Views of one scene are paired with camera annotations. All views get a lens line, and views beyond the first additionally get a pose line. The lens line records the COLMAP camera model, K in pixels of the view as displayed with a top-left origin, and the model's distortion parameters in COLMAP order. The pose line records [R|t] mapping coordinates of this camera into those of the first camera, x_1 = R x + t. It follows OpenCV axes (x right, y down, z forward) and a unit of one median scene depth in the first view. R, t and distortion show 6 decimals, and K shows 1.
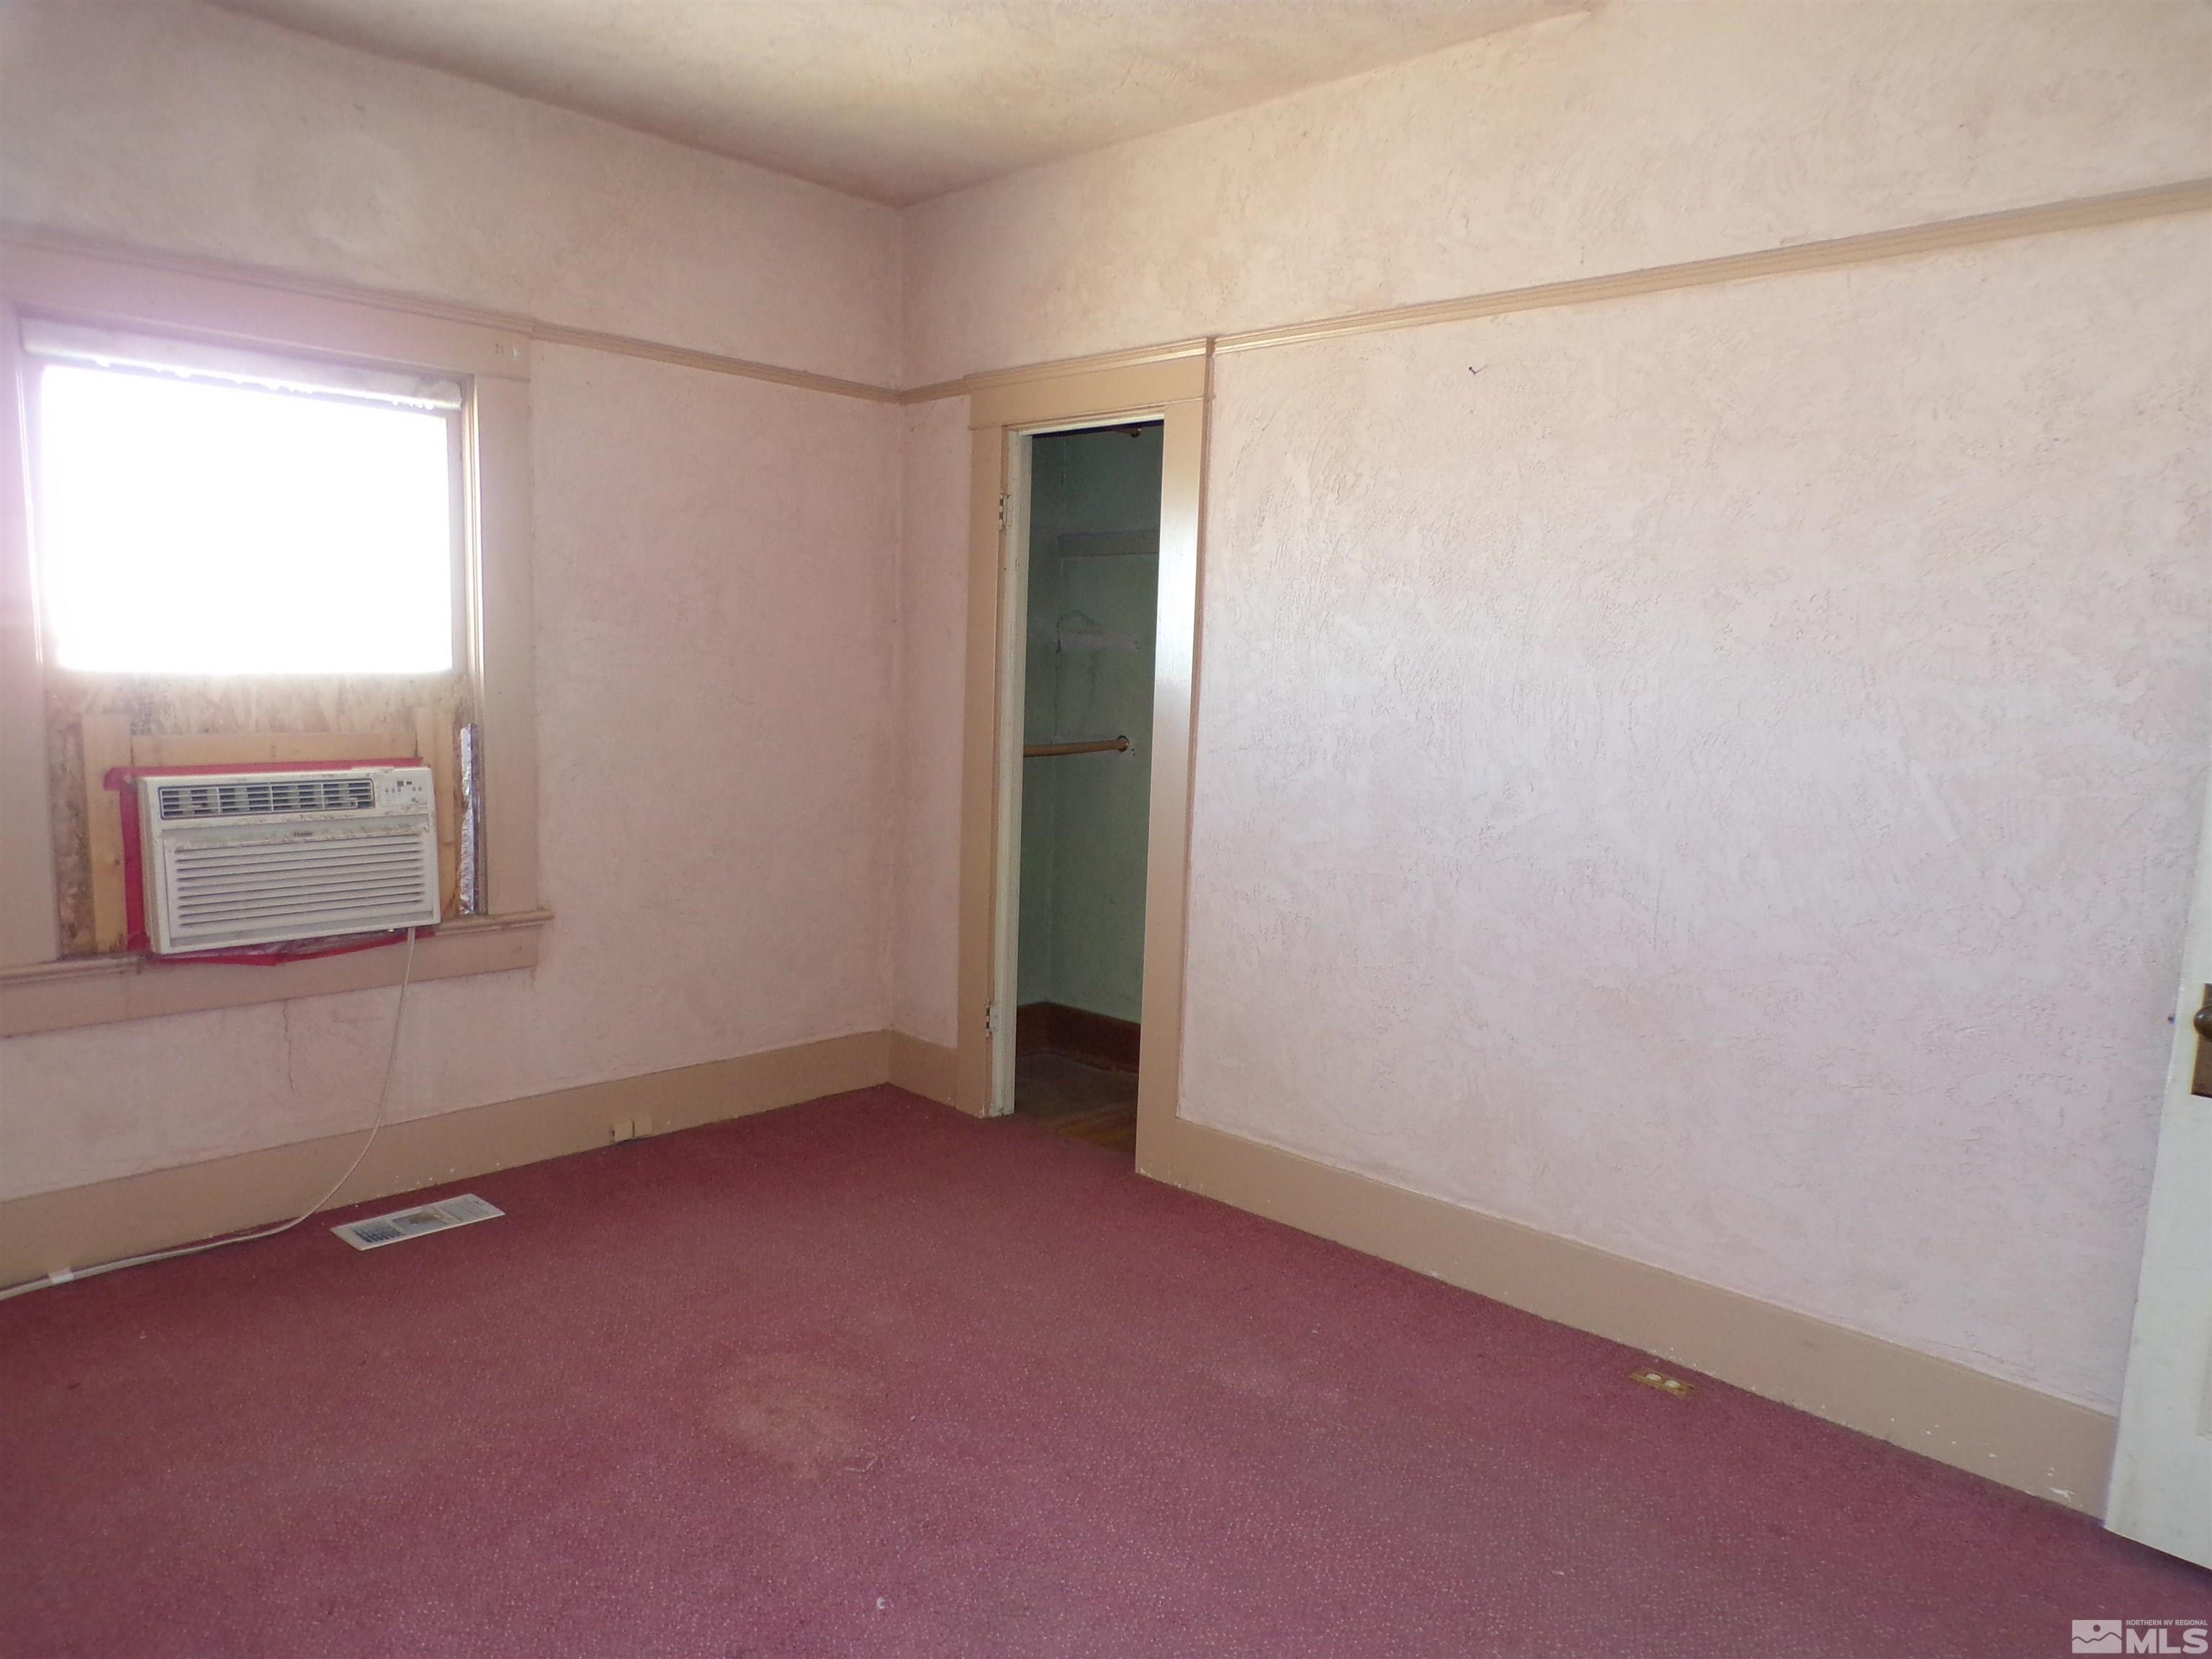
lens RADIAL K [[1517.7, 0, 1117.2], [0, 1517.7, 837.4], [0, 0, 1]] dist [-0.000582, -0.001980]
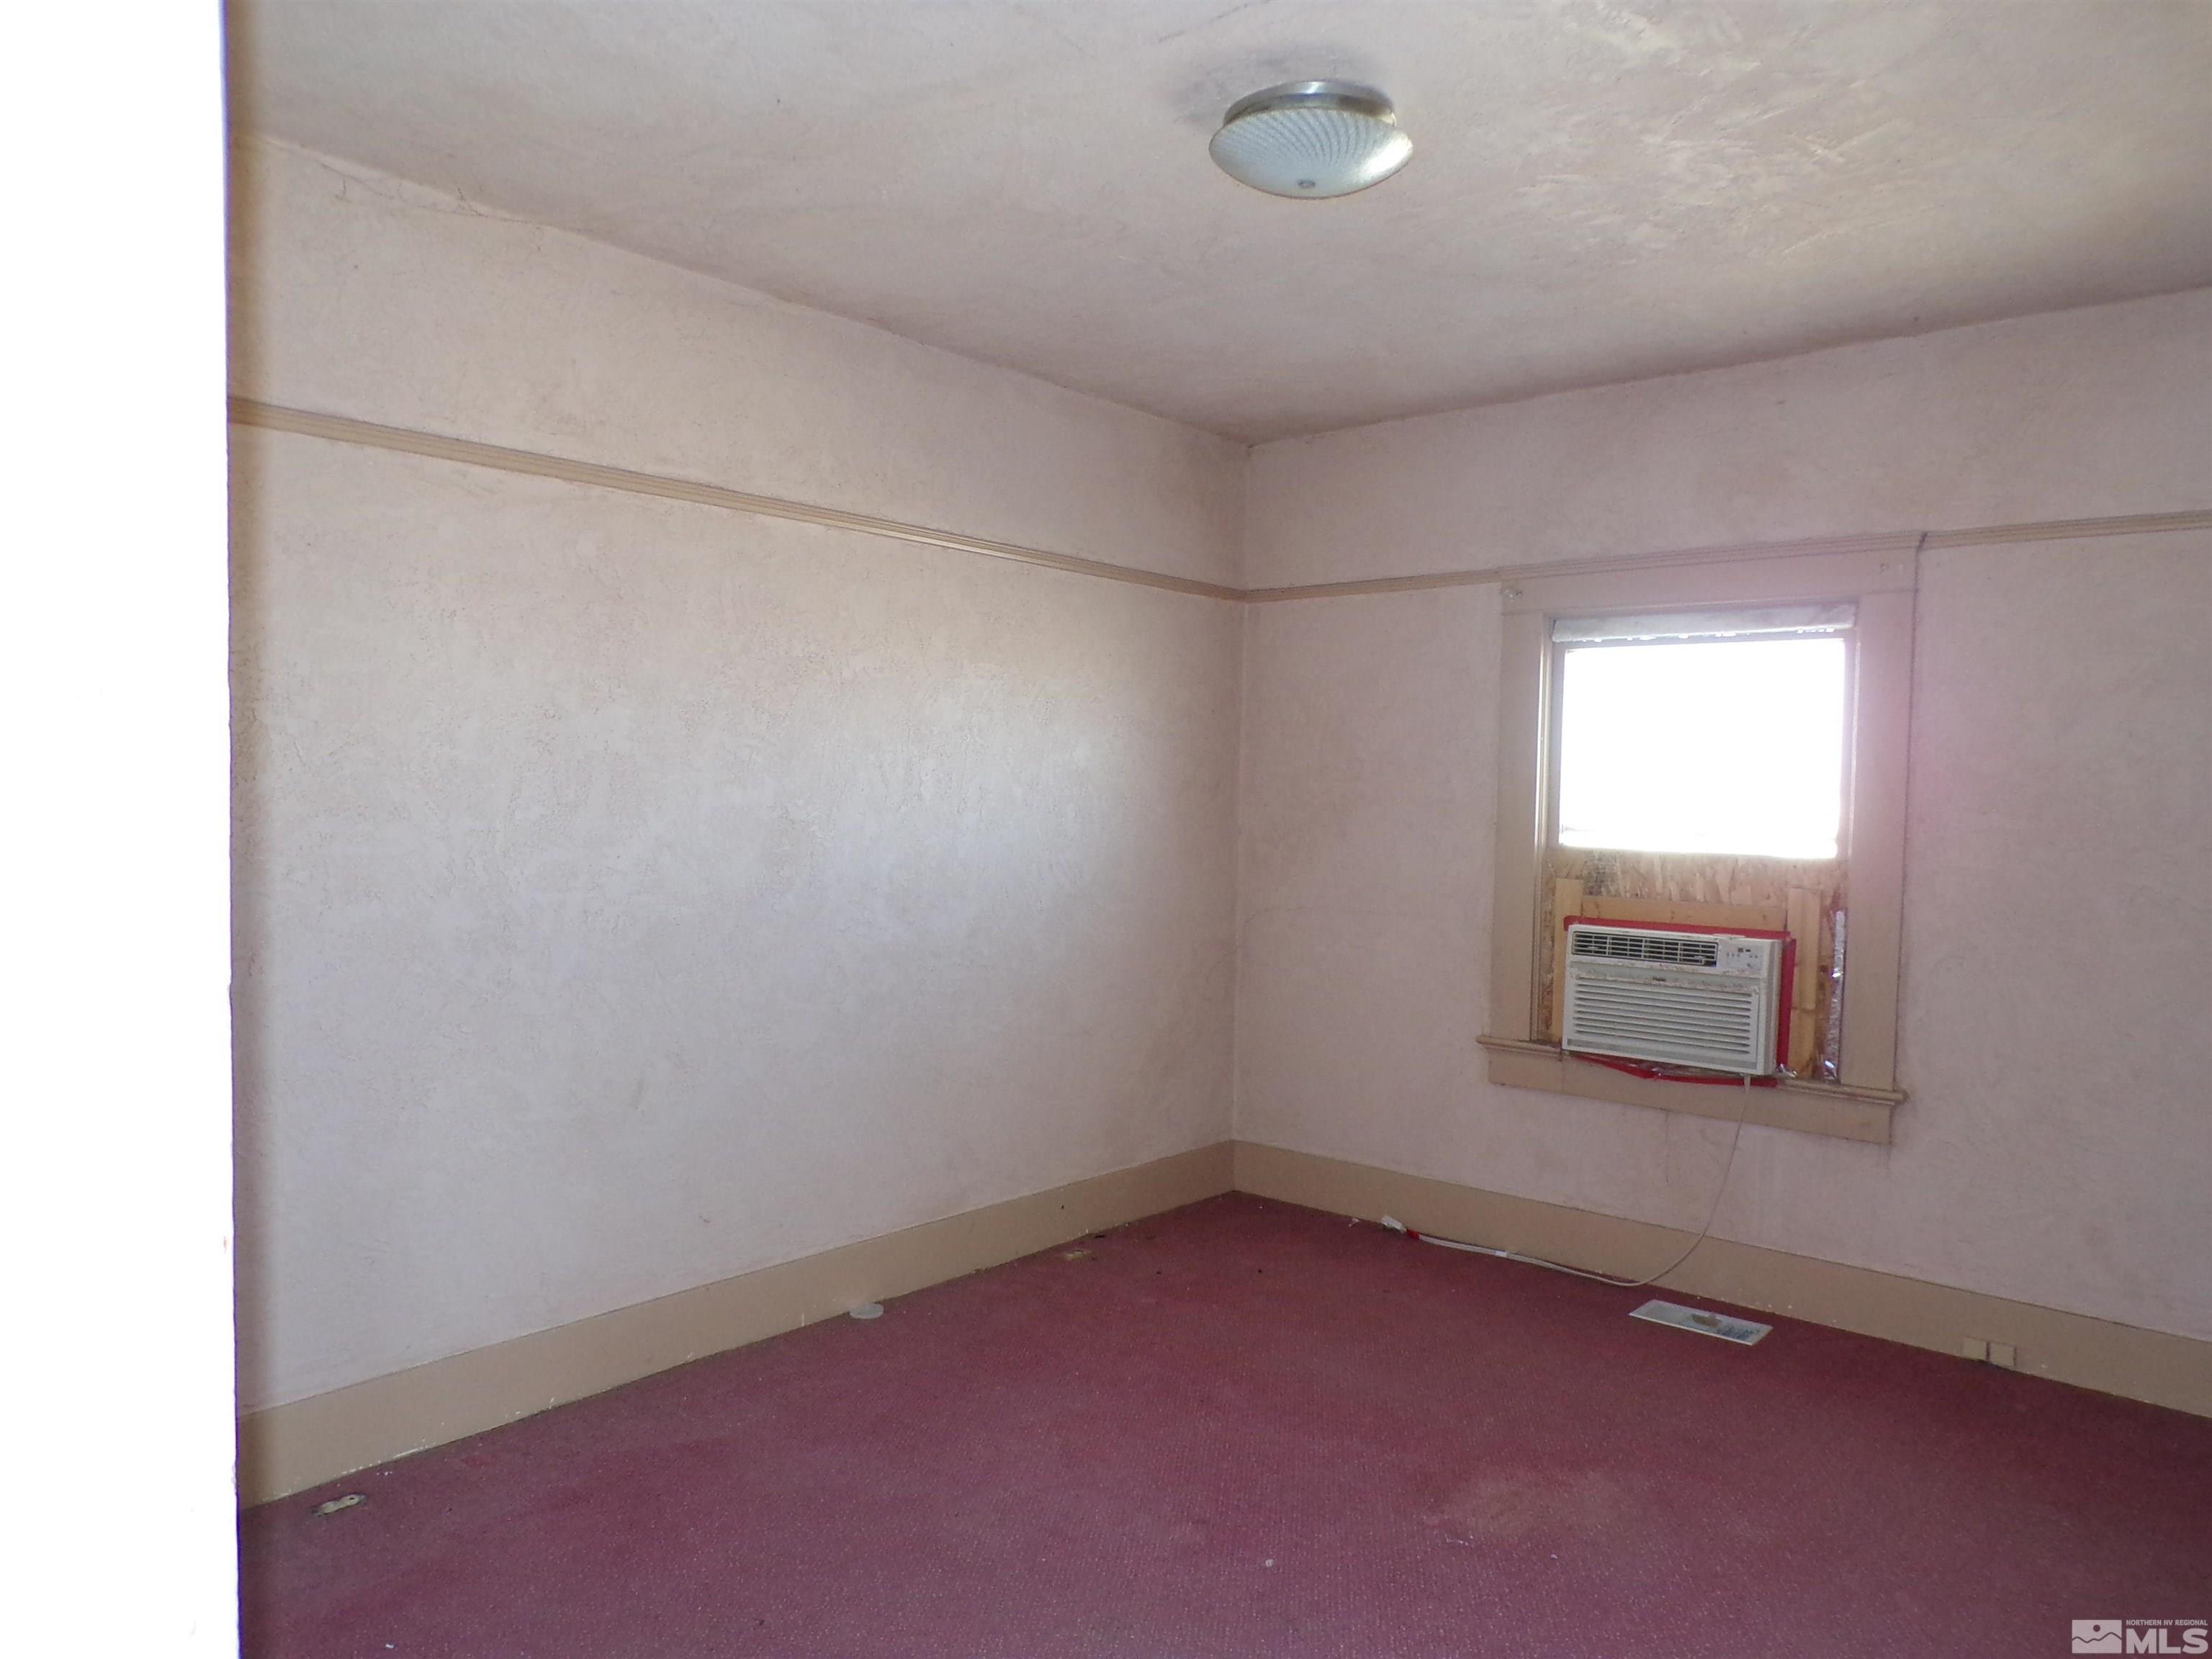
lens RADIAL K [[1517.7, 0, 1117.2], [0, 1517.7, 837.4], [0, 0, 1]] dist [-0.000582, -0.001980]
pose [[0.047993, 0.005395, -0.998833, 0.688748], [-0.142908, 0.989735, -0.001520, -0.051090], [0.988572, 0.142814, 0.048271, 0.445544]]
